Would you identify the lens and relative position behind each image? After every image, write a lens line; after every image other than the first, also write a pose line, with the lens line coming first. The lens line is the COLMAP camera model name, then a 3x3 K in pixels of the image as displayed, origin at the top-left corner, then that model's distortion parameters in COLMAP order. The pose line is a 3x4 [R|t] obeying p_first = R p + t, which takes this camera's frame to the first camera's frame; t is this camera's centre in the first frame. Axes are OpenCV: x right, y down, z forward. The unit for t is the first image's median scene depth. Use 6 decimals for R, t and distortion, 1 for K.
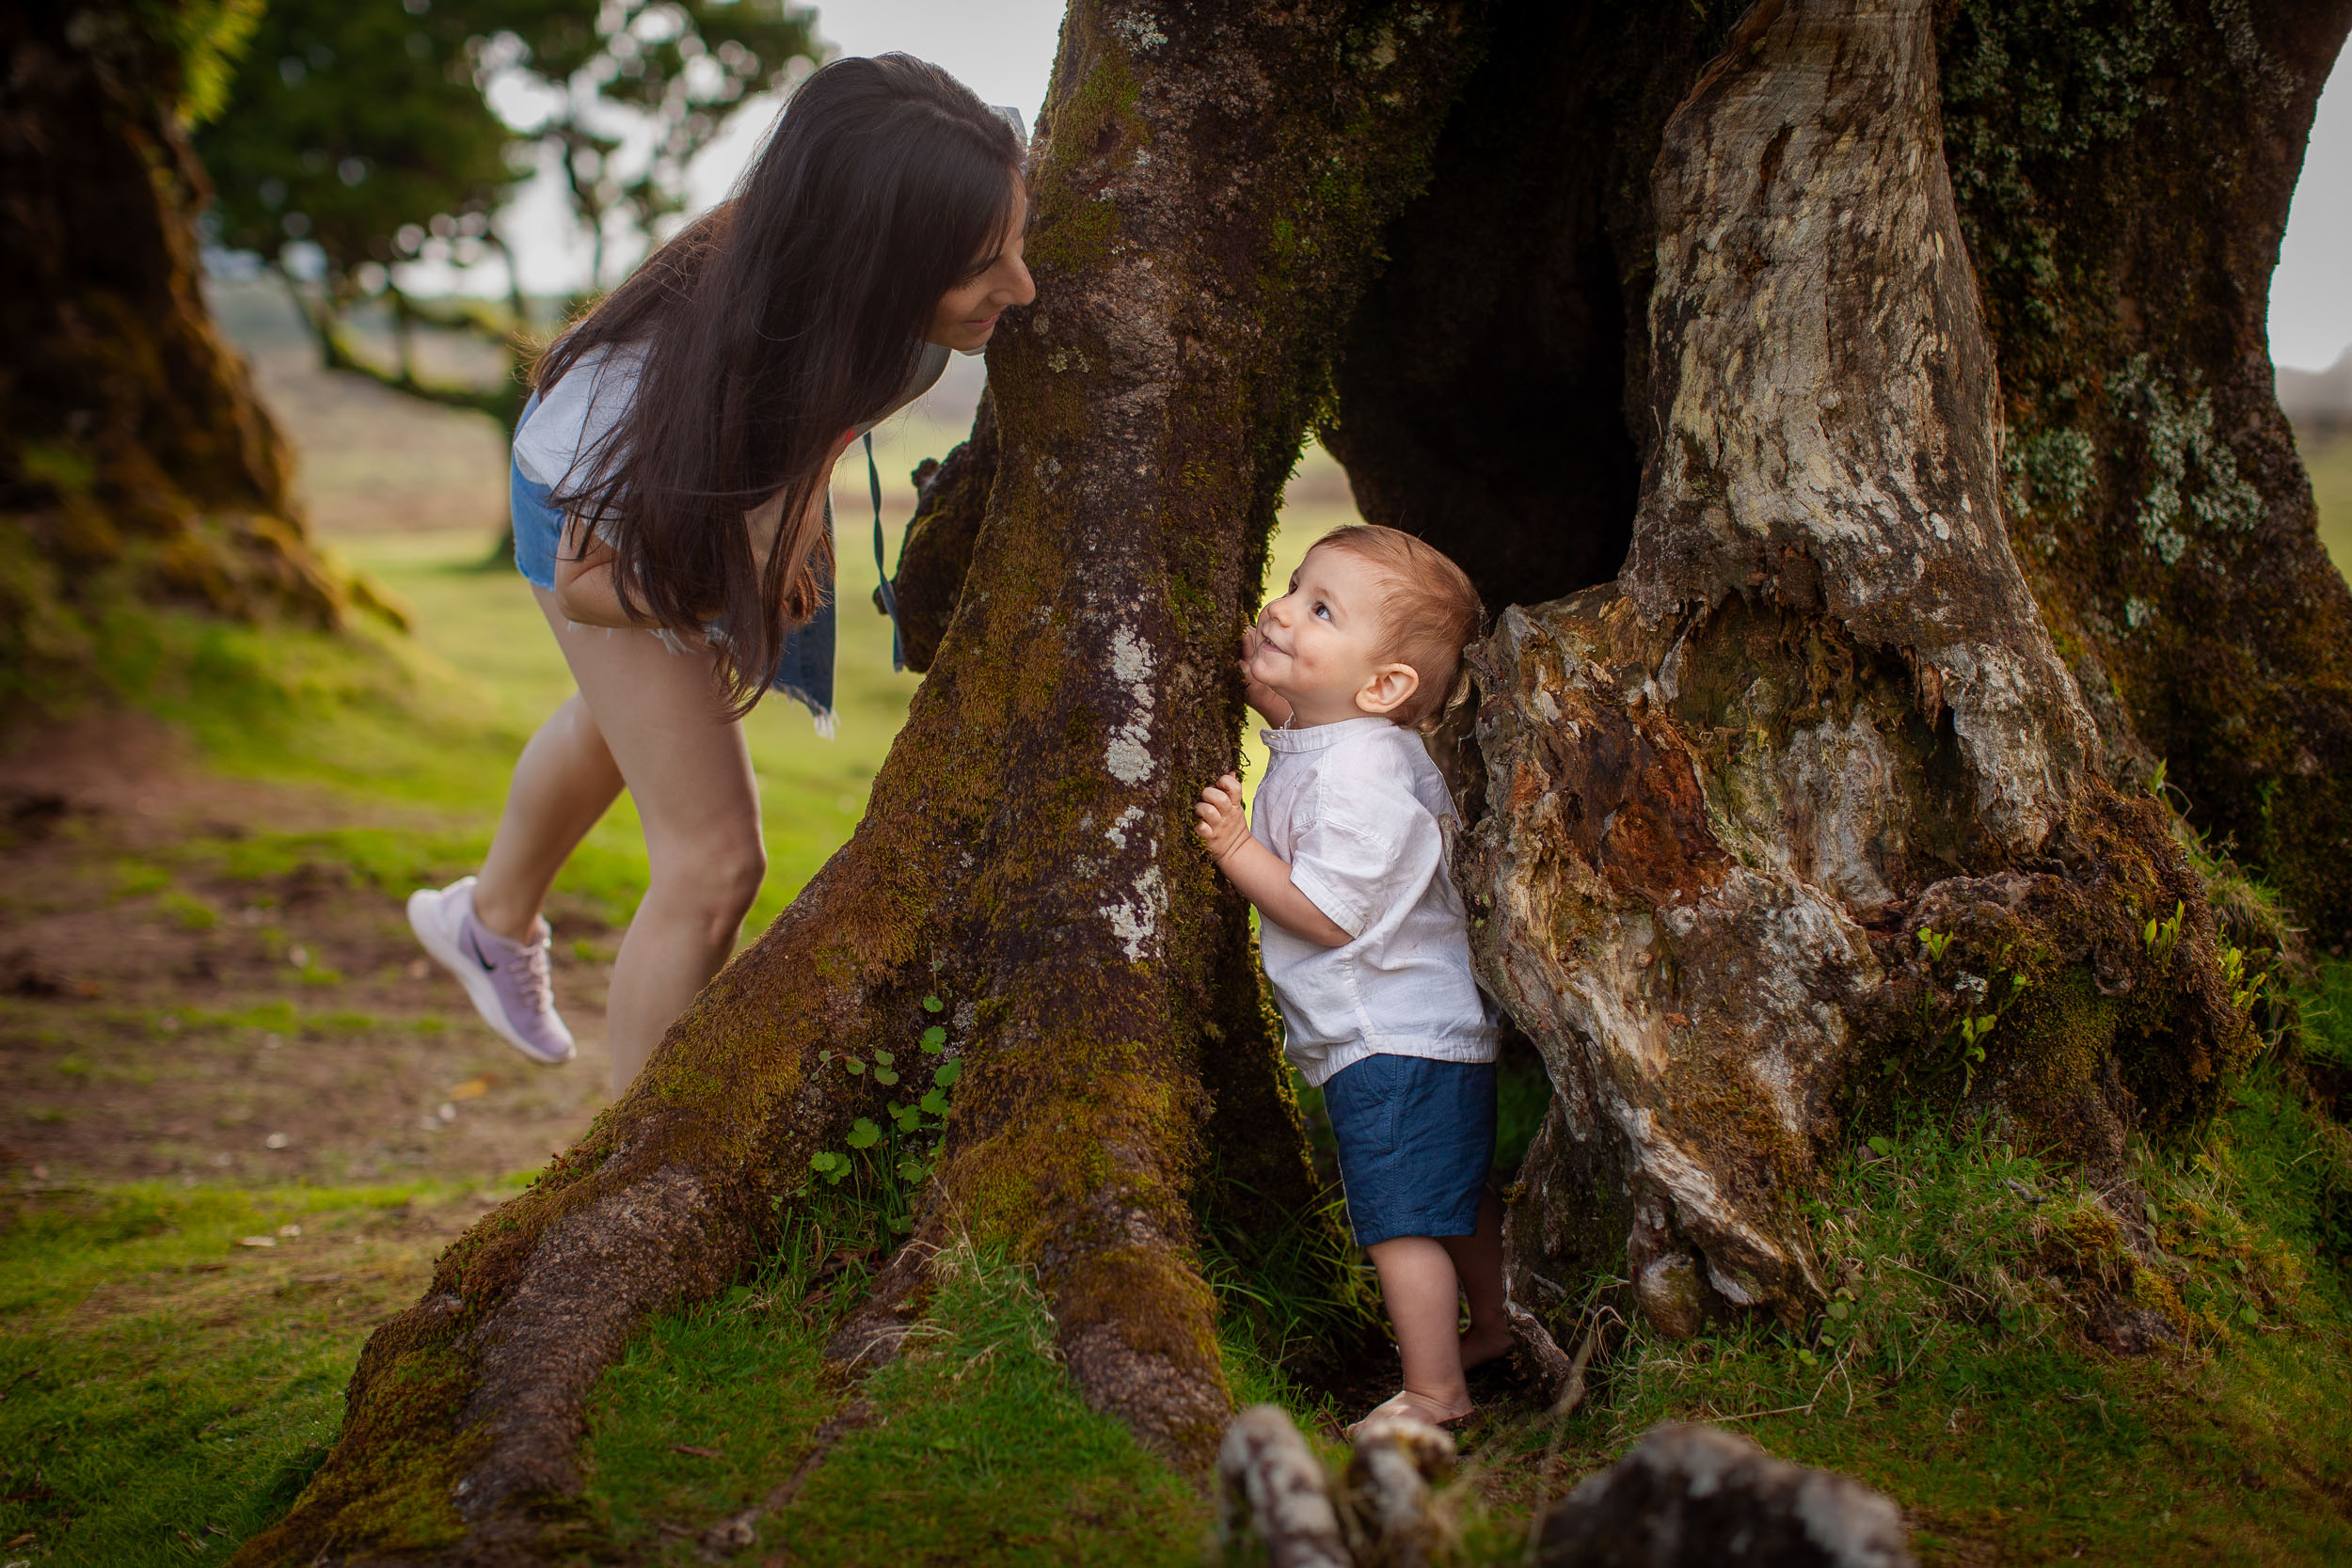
lens RADIAL K [[3529.1, 0, 1176.0], [0, 3529.1, 784.0], [0, 0, 1]] dist [-0.242160, 0.719777]
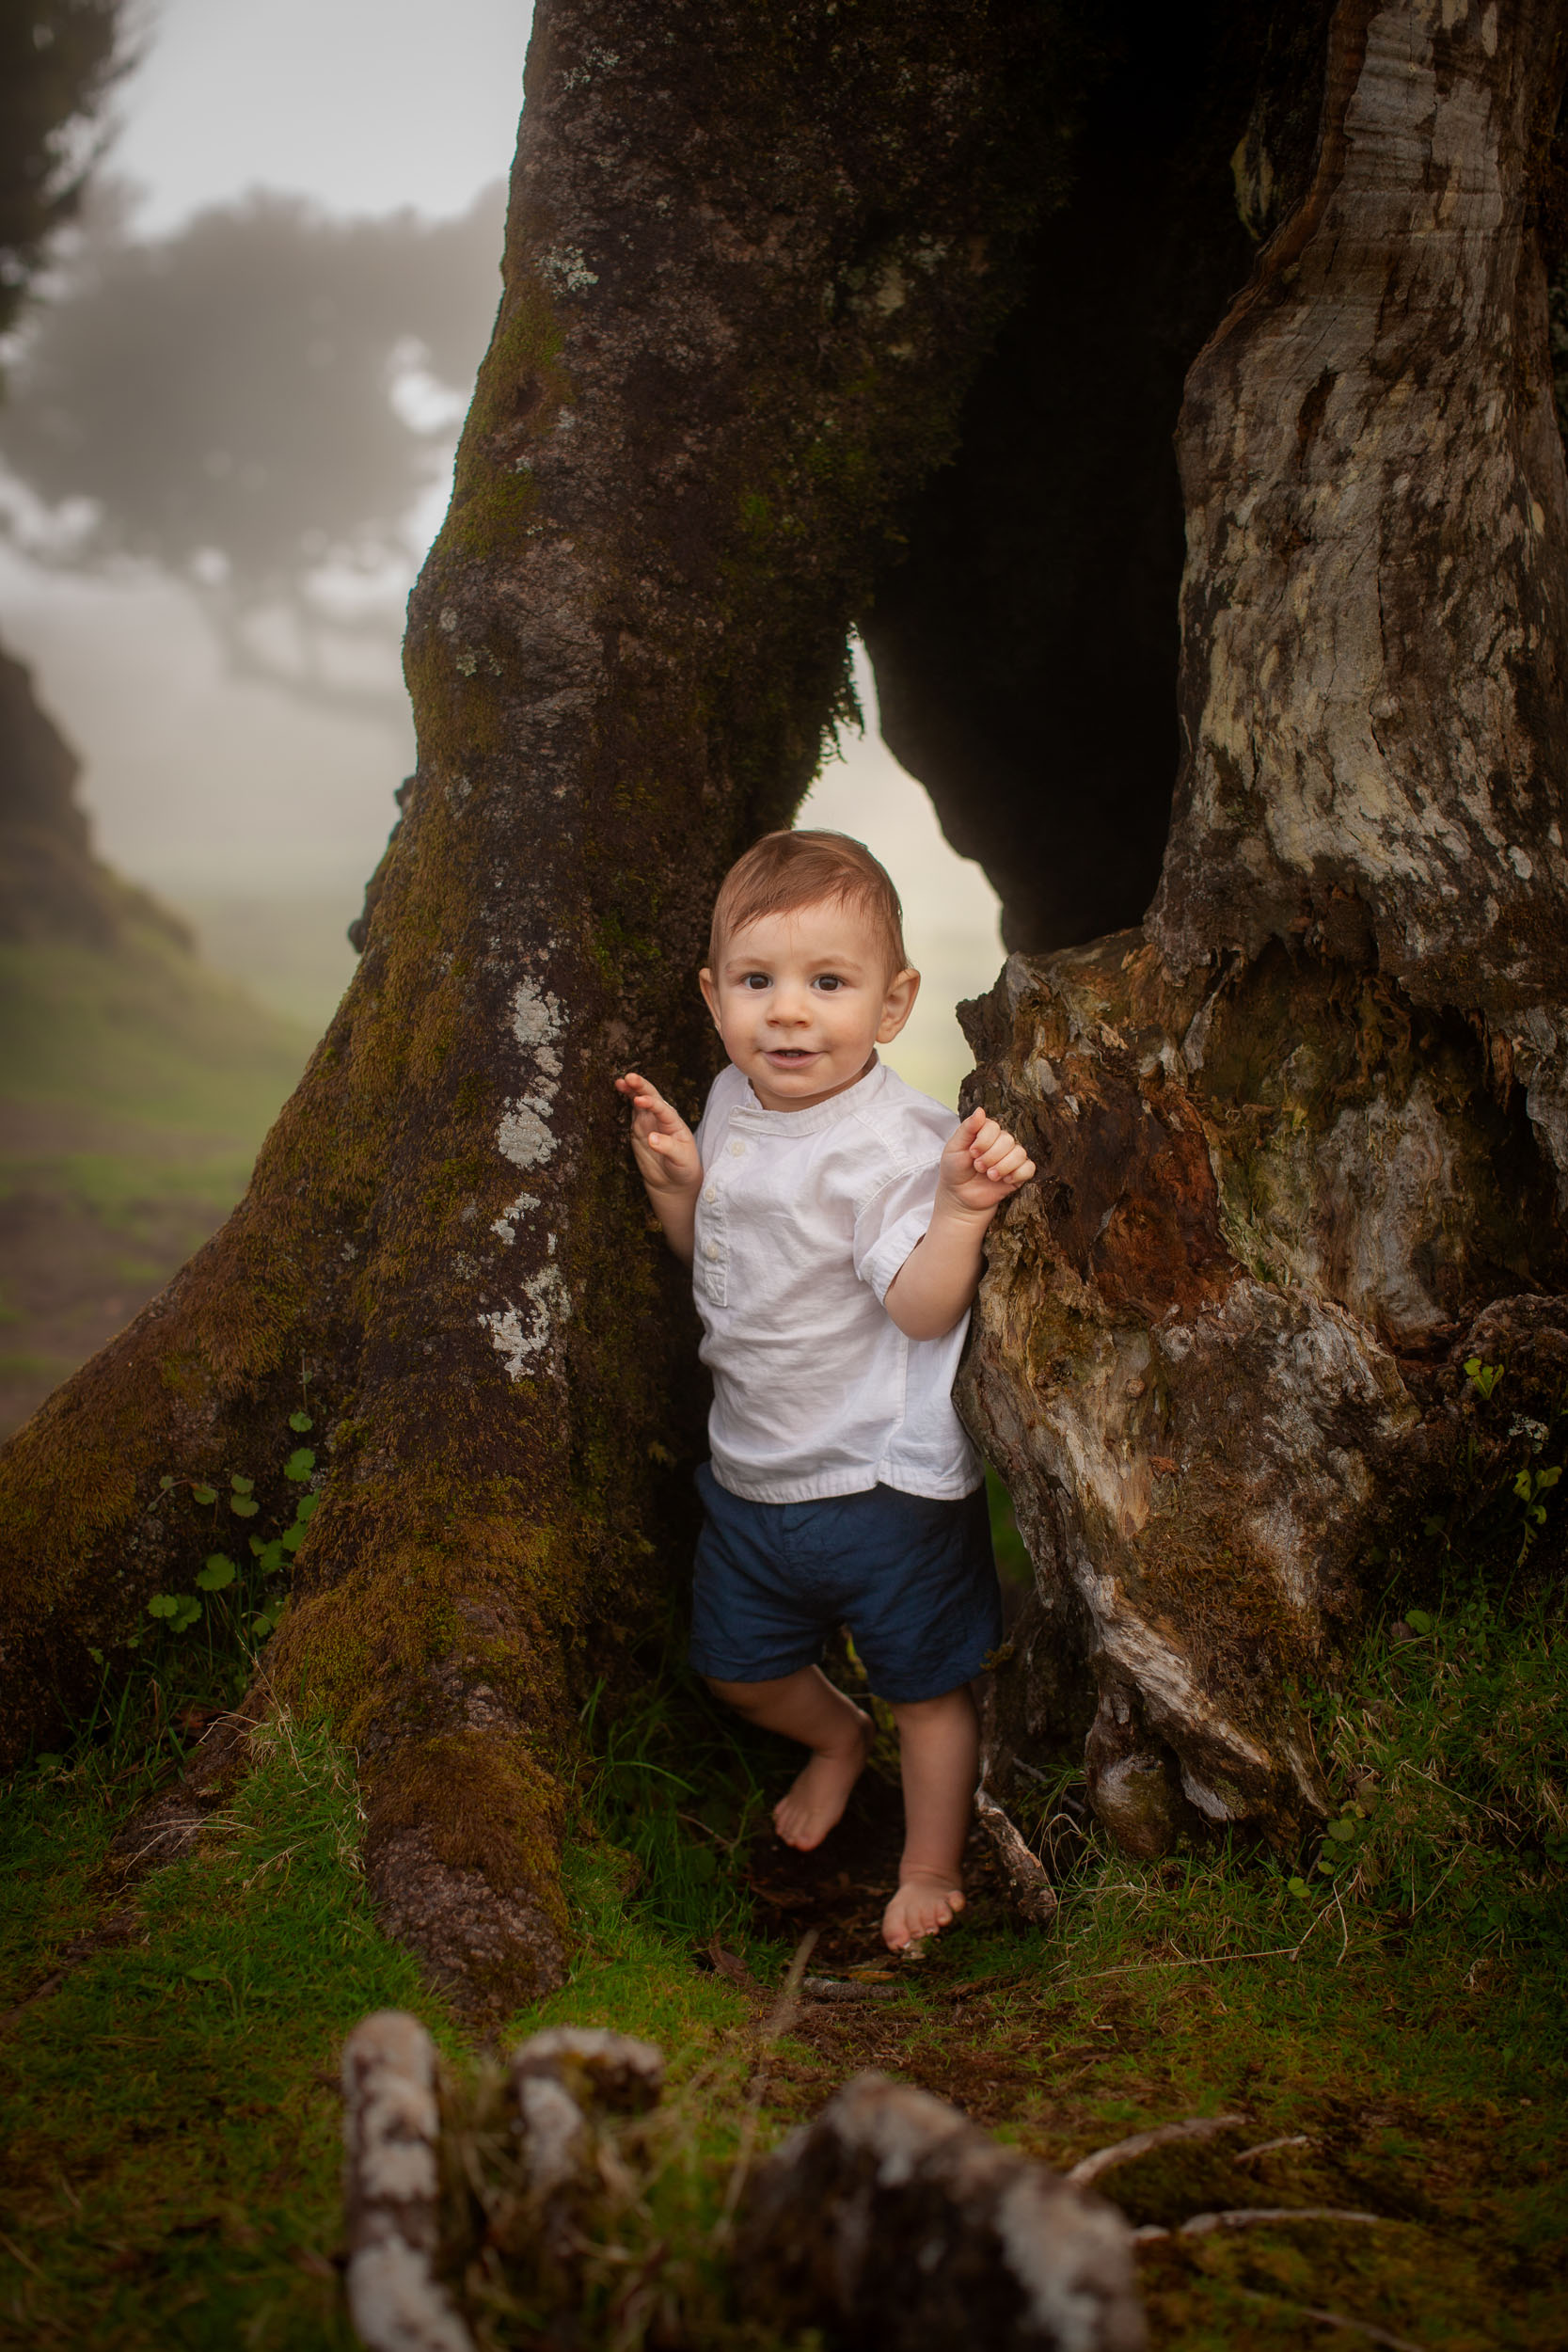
lens RADIAL K [[3529.1, 0, 784.0], [0, 3529.1, 1176.0], [0, 0, 1]] dist [-0.242160, 0.719777]
pose [[0.995490, 0.012661, -0.094021, 0.126470], [-0.010371, 0.999639, 0.024803, -0.019152], [0.094301, -0.023716, 0.995261, 0.170255]]
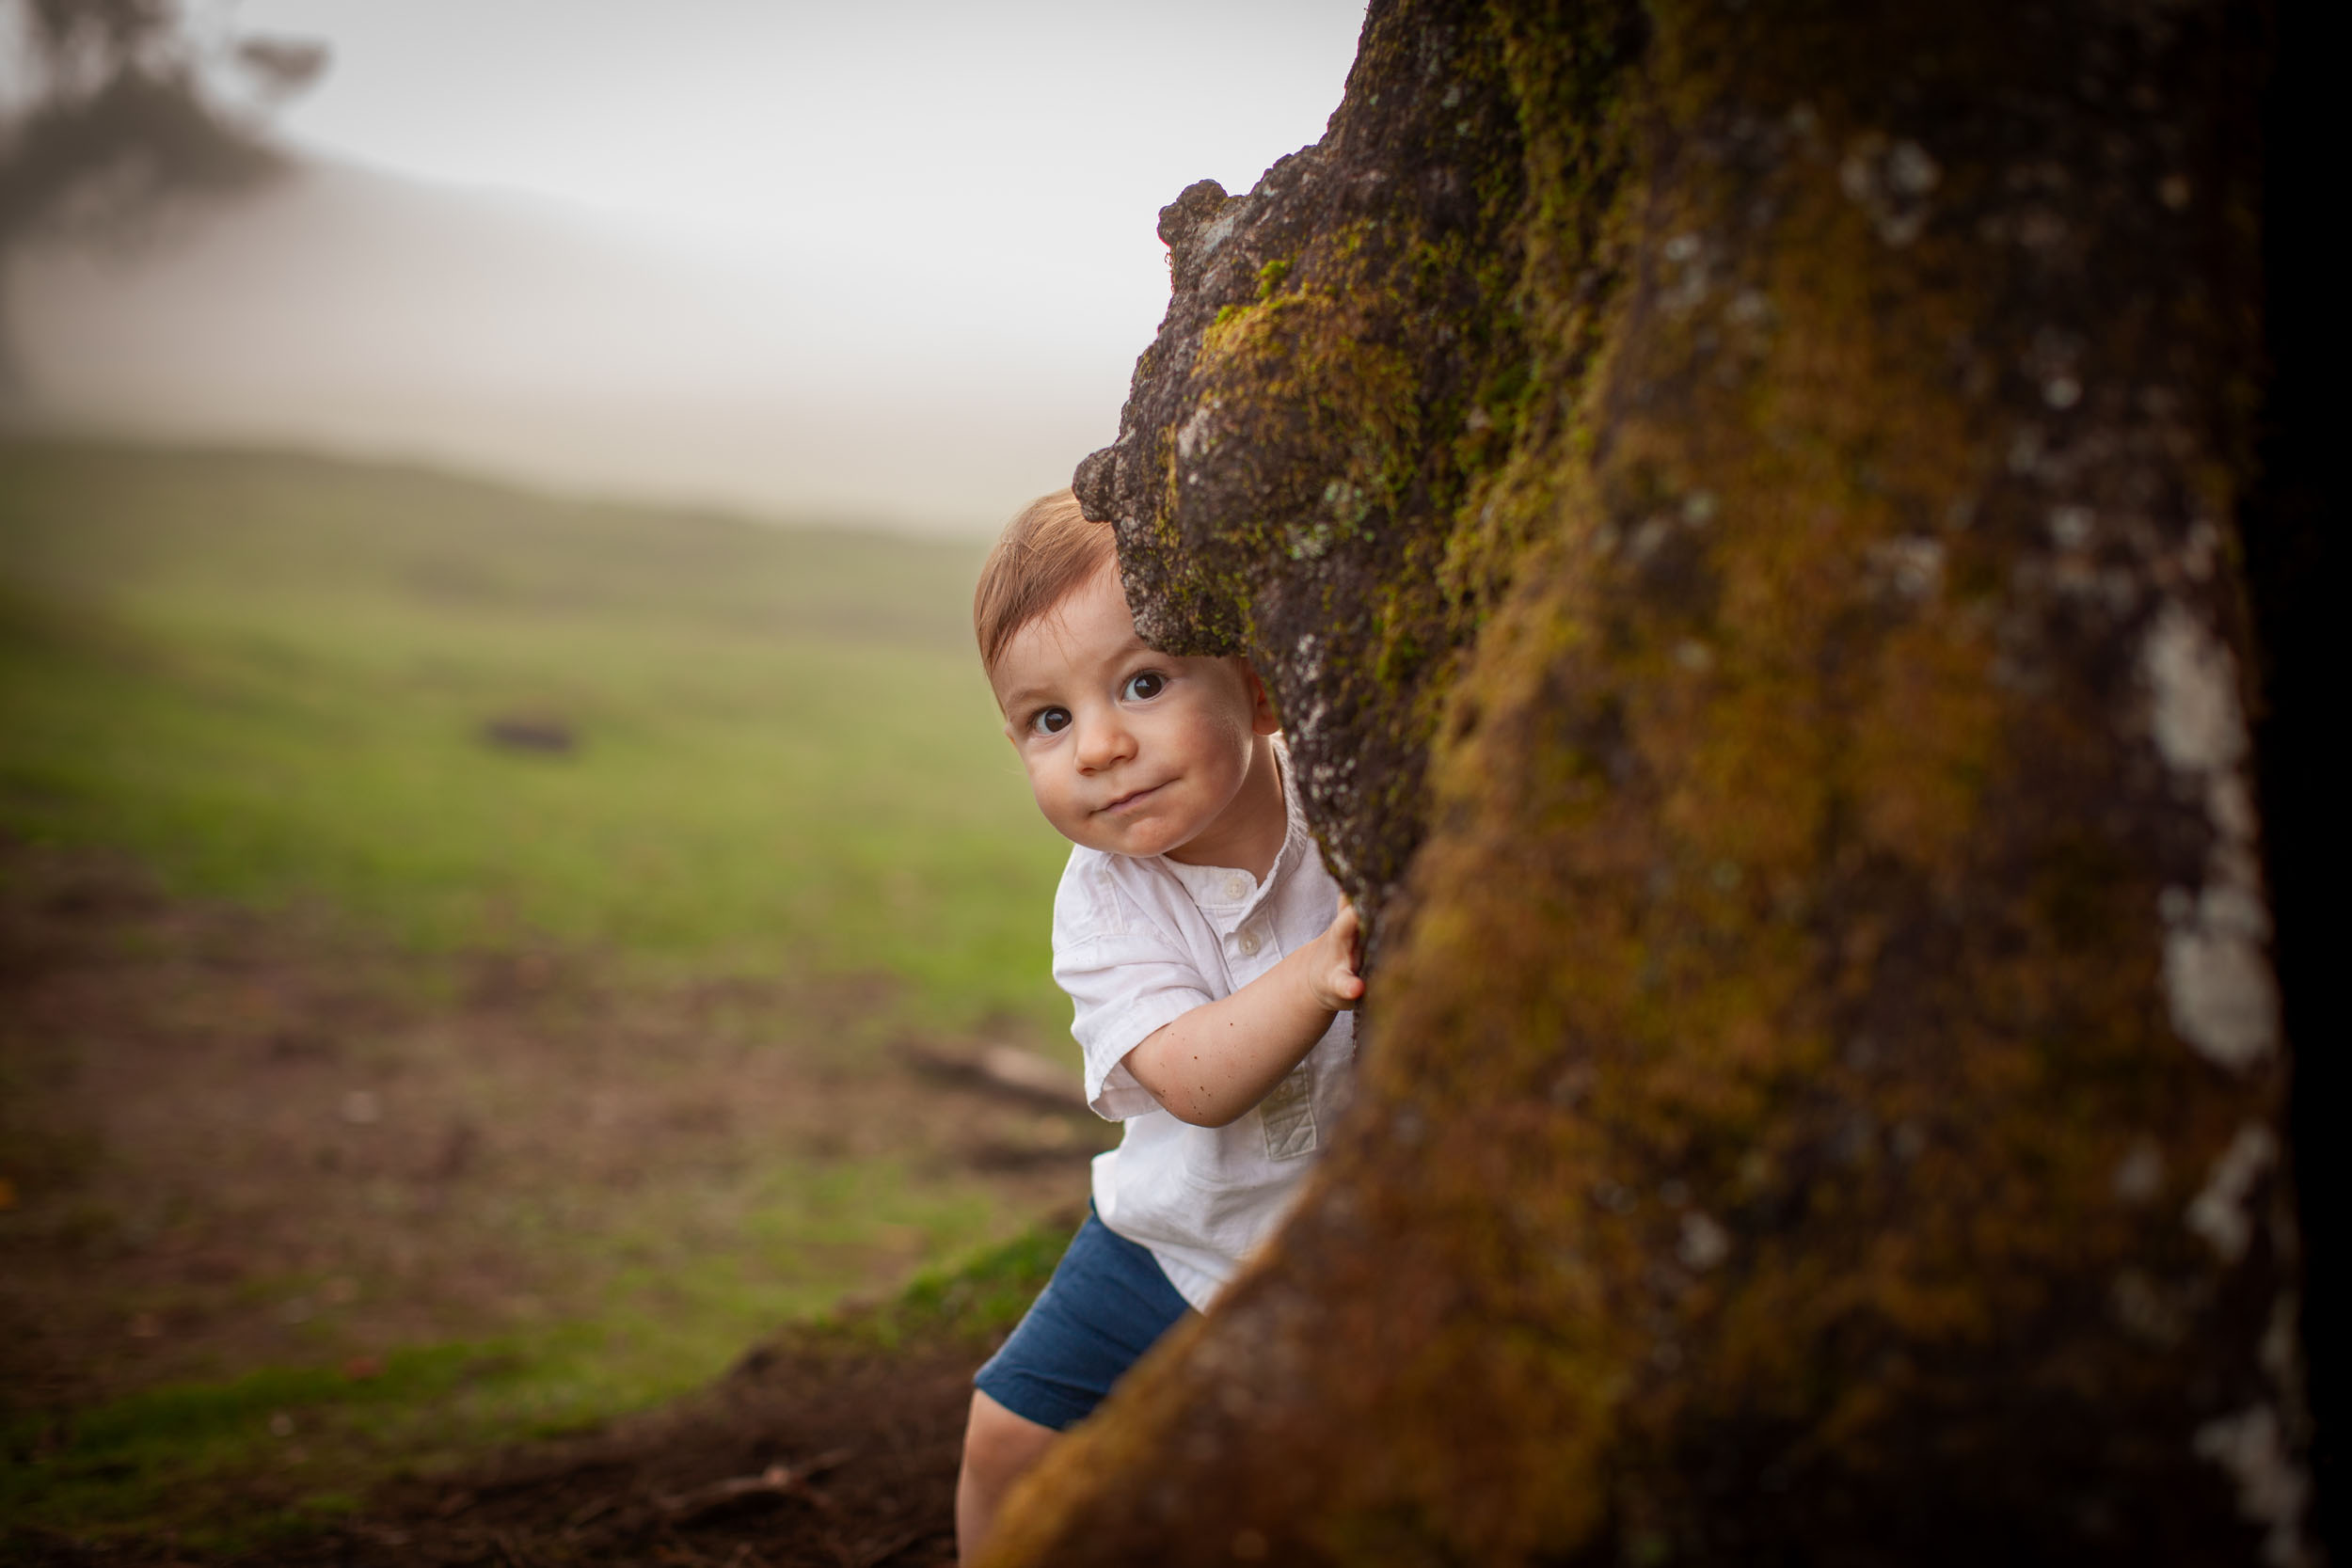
lens RADIAL K [[3529.1, 0, 1176.0], [0, 3529.1, 784.0], [0, 0, 1]] dist [-0.242160, 0.719777]
pose [[0.984609, 0.032642, 0.171695, -0.177979], [-0.037660, 0.998951, 0.026046, -0.032920], [-0.170664, -0.032111, 0.984806, 0.669942]]
